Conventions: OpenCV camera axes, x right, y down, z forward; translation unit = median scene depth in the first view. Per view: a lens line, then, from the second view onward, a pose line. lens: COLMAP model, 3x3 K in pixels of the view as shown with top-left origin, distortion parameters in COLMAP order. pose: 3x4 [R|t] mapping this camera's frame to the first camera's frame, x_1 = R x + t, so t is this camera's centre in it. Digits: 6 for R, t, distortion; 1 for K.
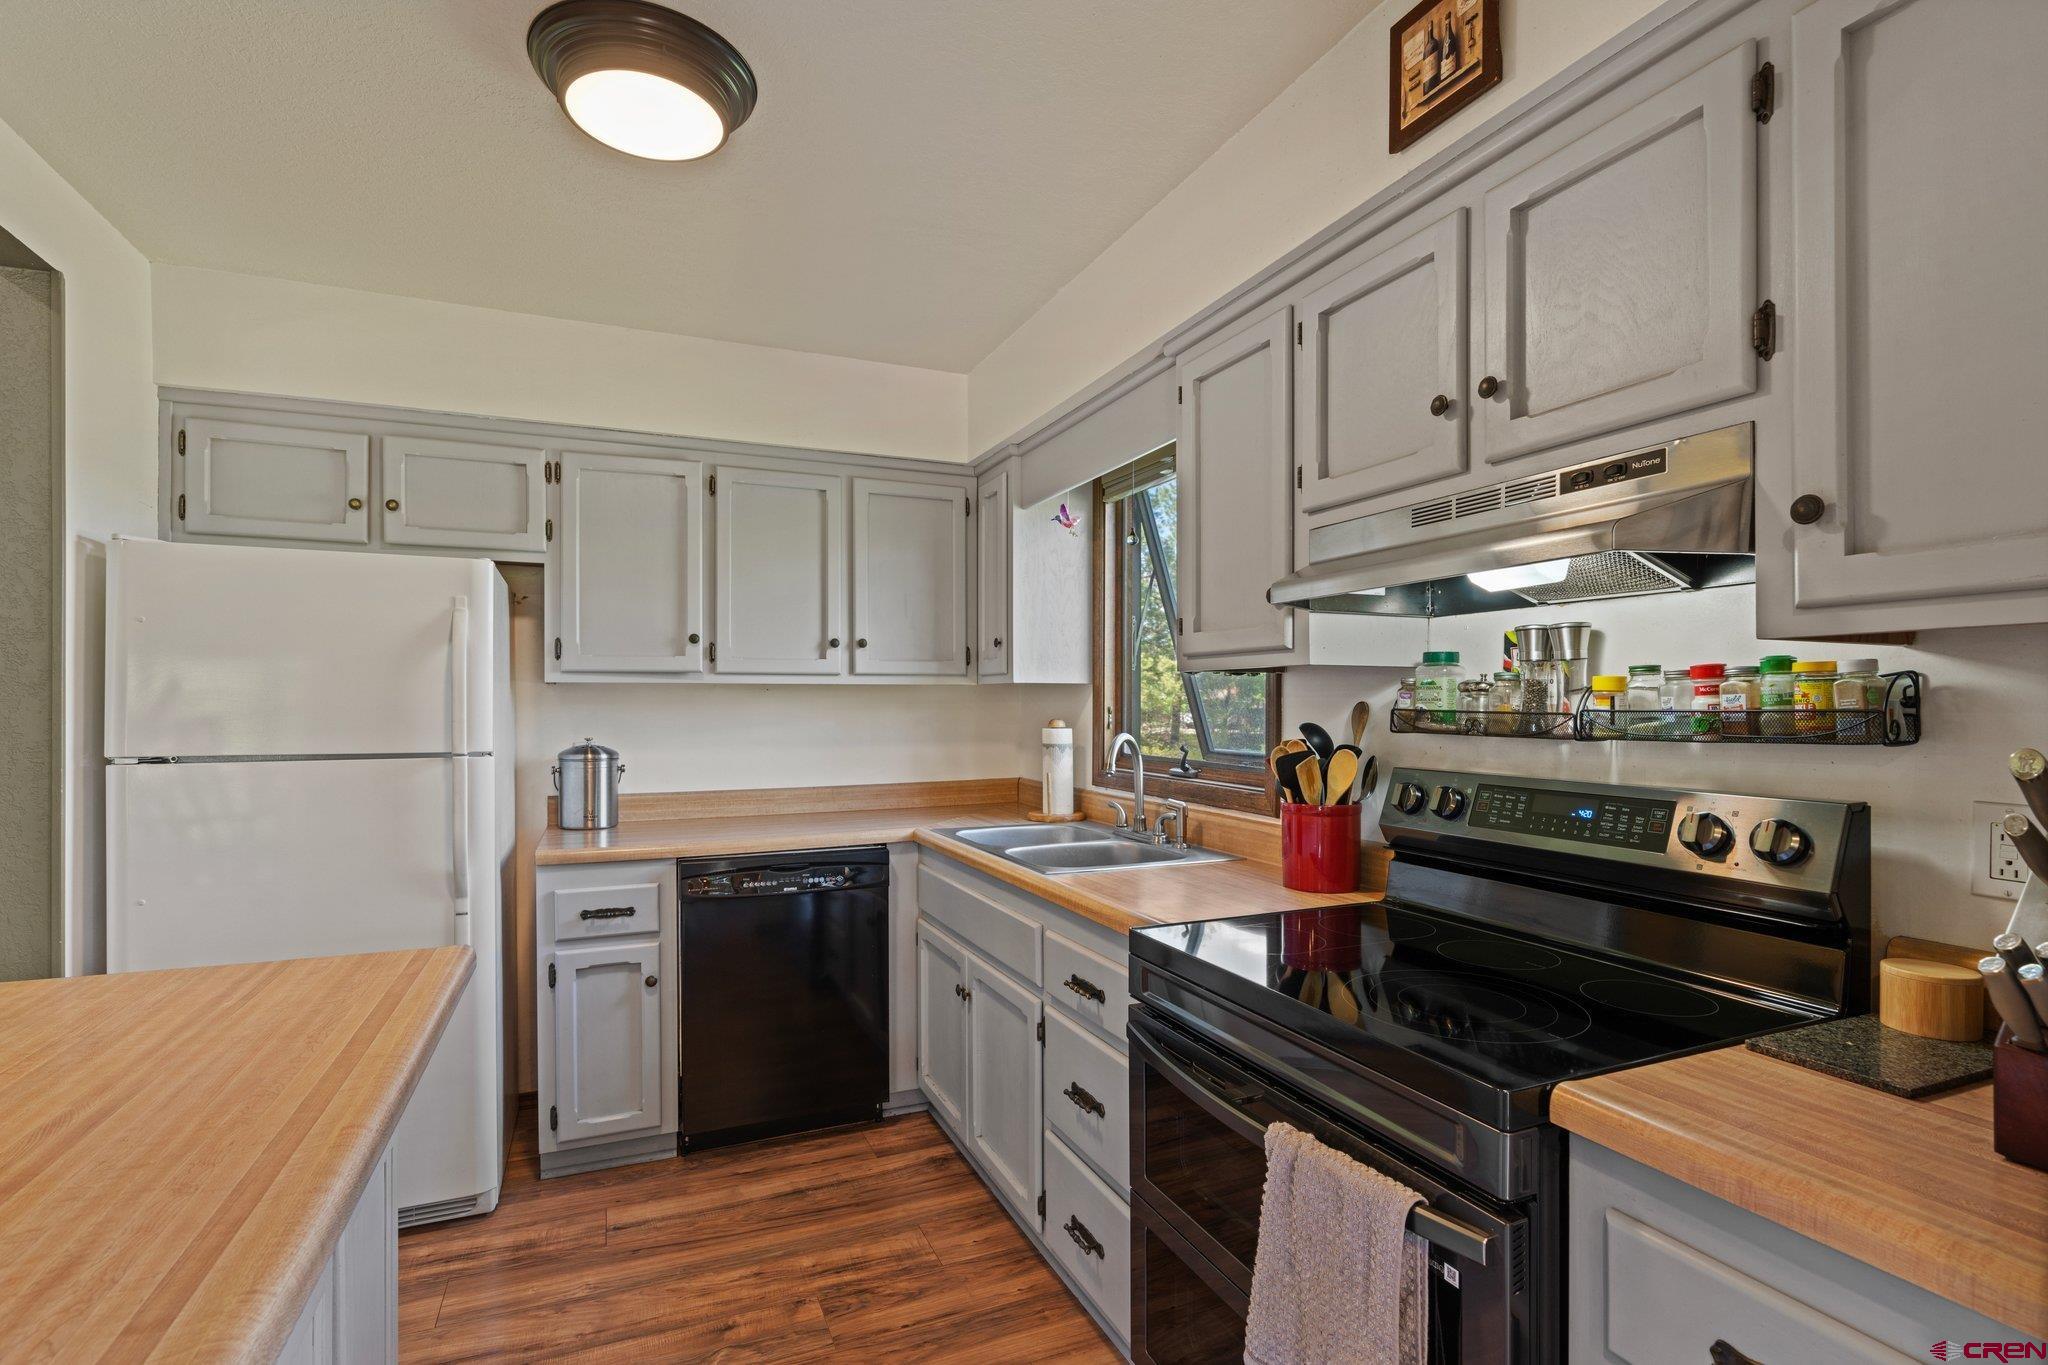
lens RADIAL K [[962.9, 0, 1014.5], [0, 962.9, 695.7], [0, 0, 1]] dist [-0.001819, 0.000521]
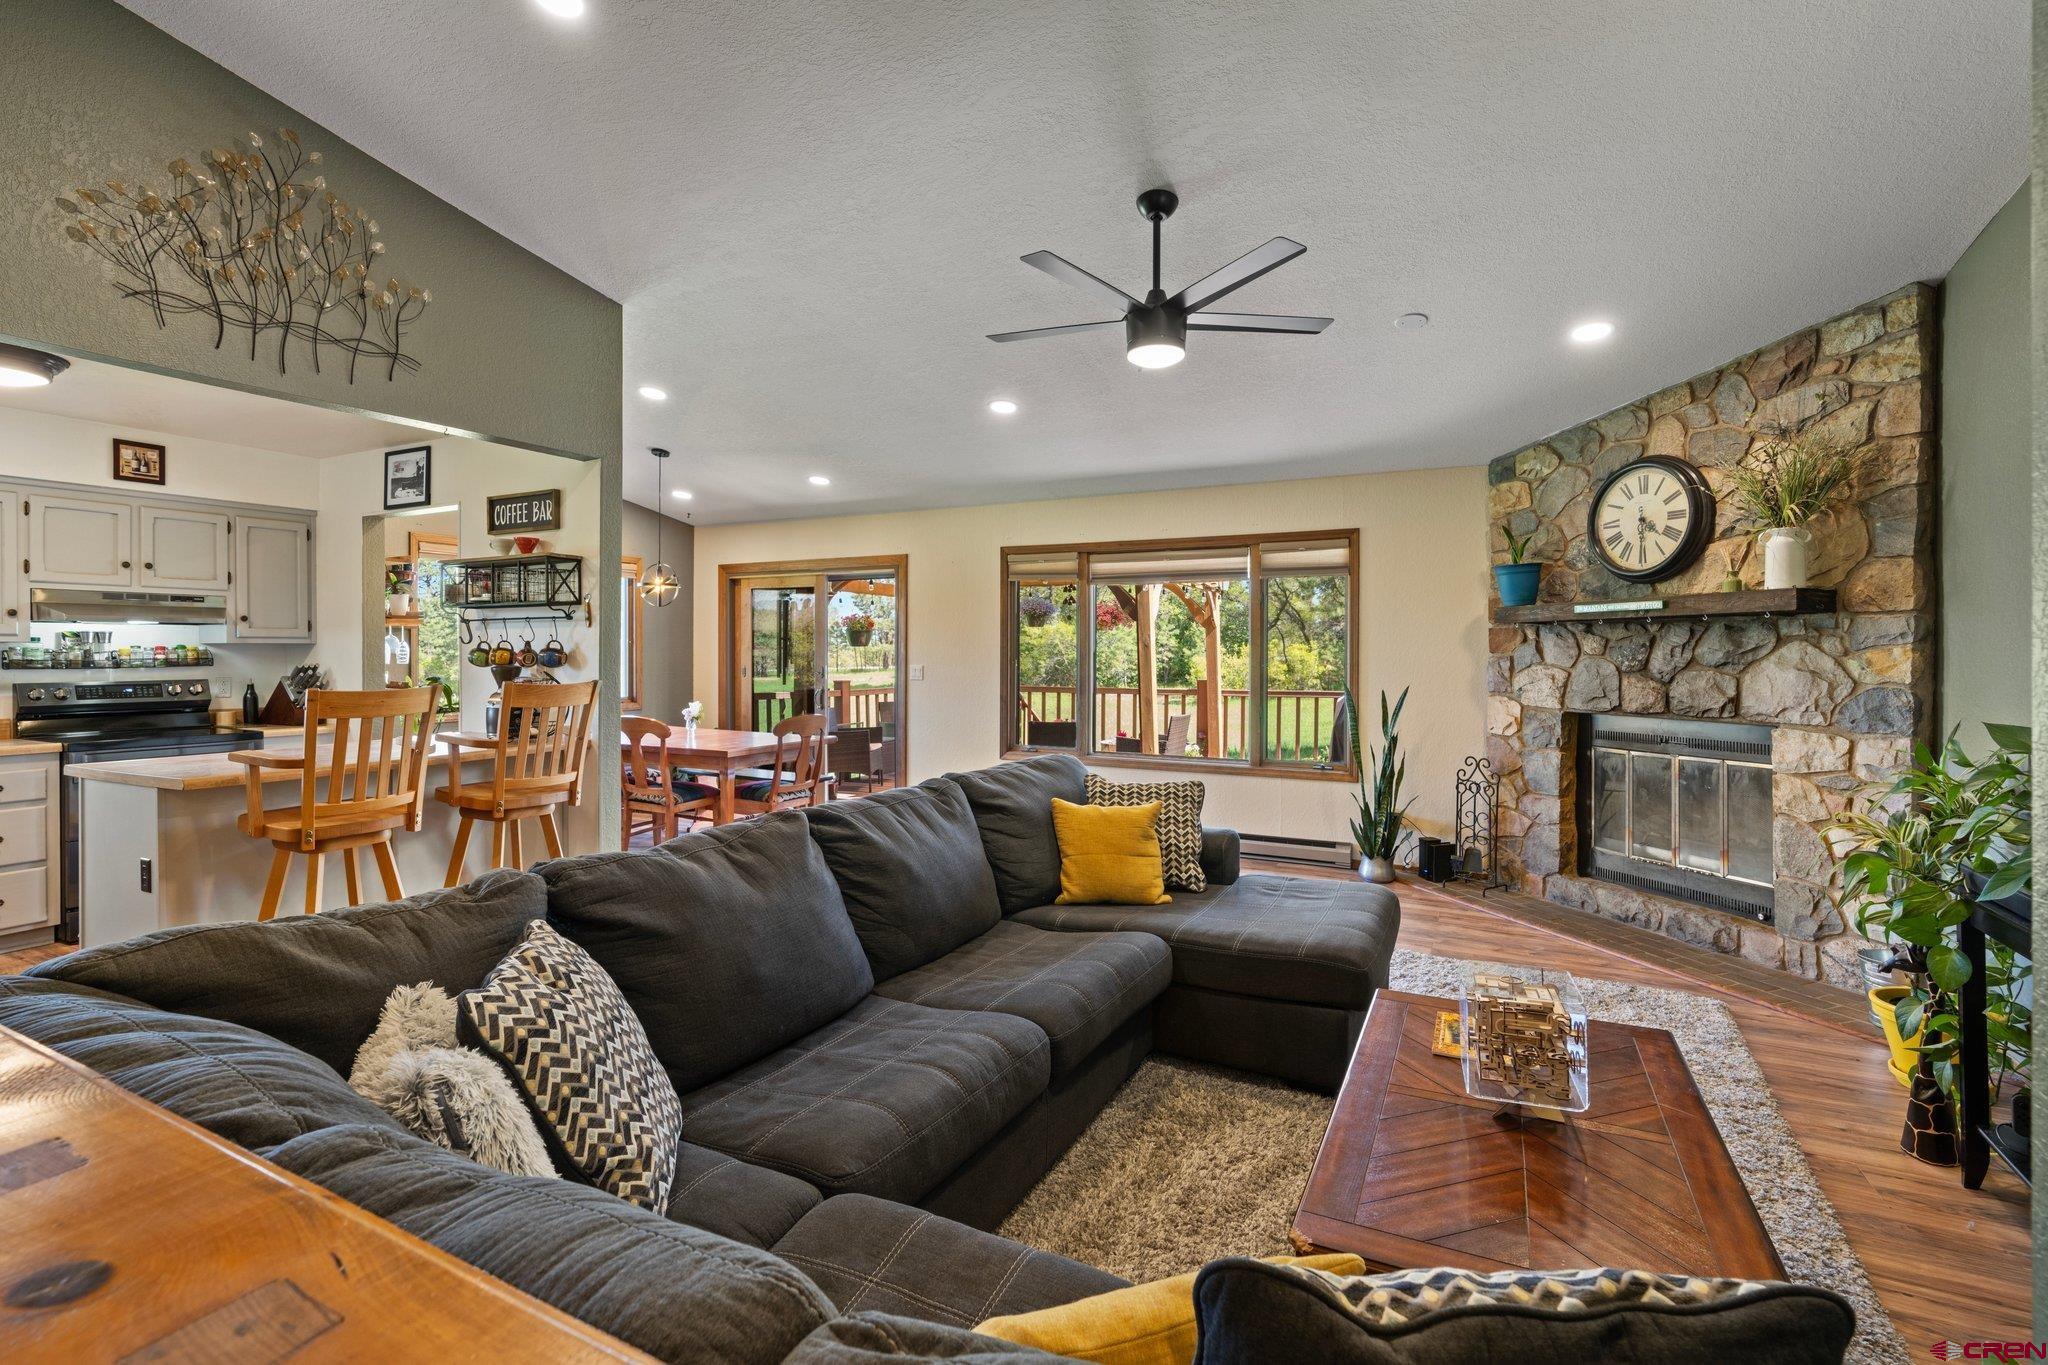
lens RADIAL K [[939.5, 0, 1024.6], [0, 939.5, 663.4], [0, 0, 1]] dist [-0.004743, -0.000500]
pose [[-0.636129, -0.011752, 0.771493, -3.379440], [-0.008066, 0.999931, 0.008581, -0.019477], [-0.771540, -0.000765, -0.636180, 0.582110]]
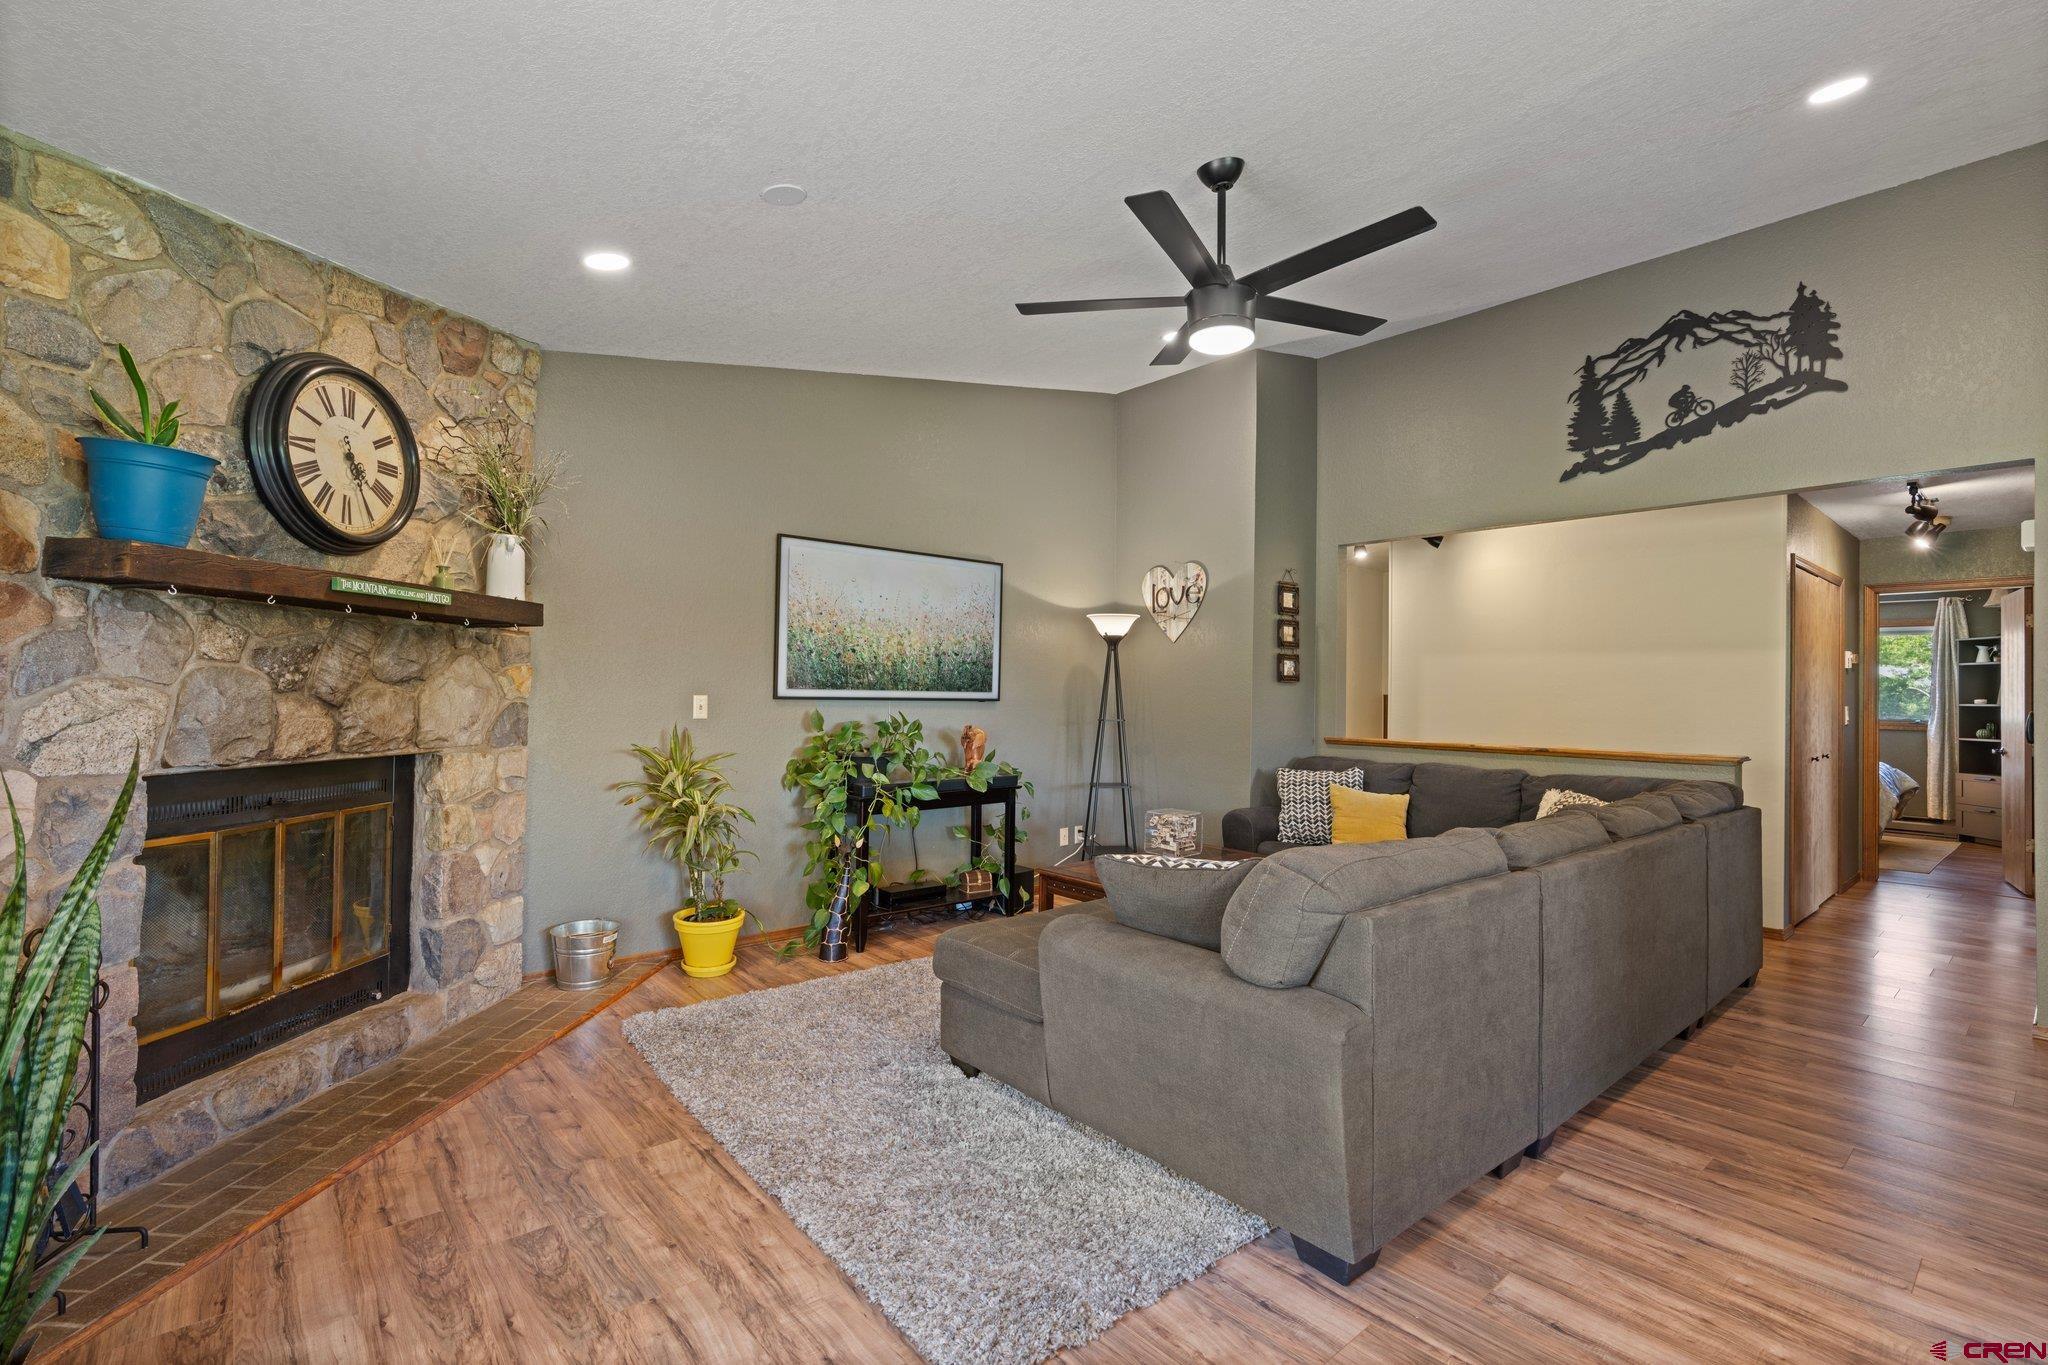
lens RADIAL K [[928.7, 0, 1030.2], [0, 928.7, 692.0], [0, 0, 1]] dist [-0.014322, 0.003188]
pose [[0.293607, -0.003378, -0.955920, -0.497480], [-0.004387, 0.999978, -0.004881, 0.017430], [0.955916, 0.005627, 0.293586, -1.712852]]
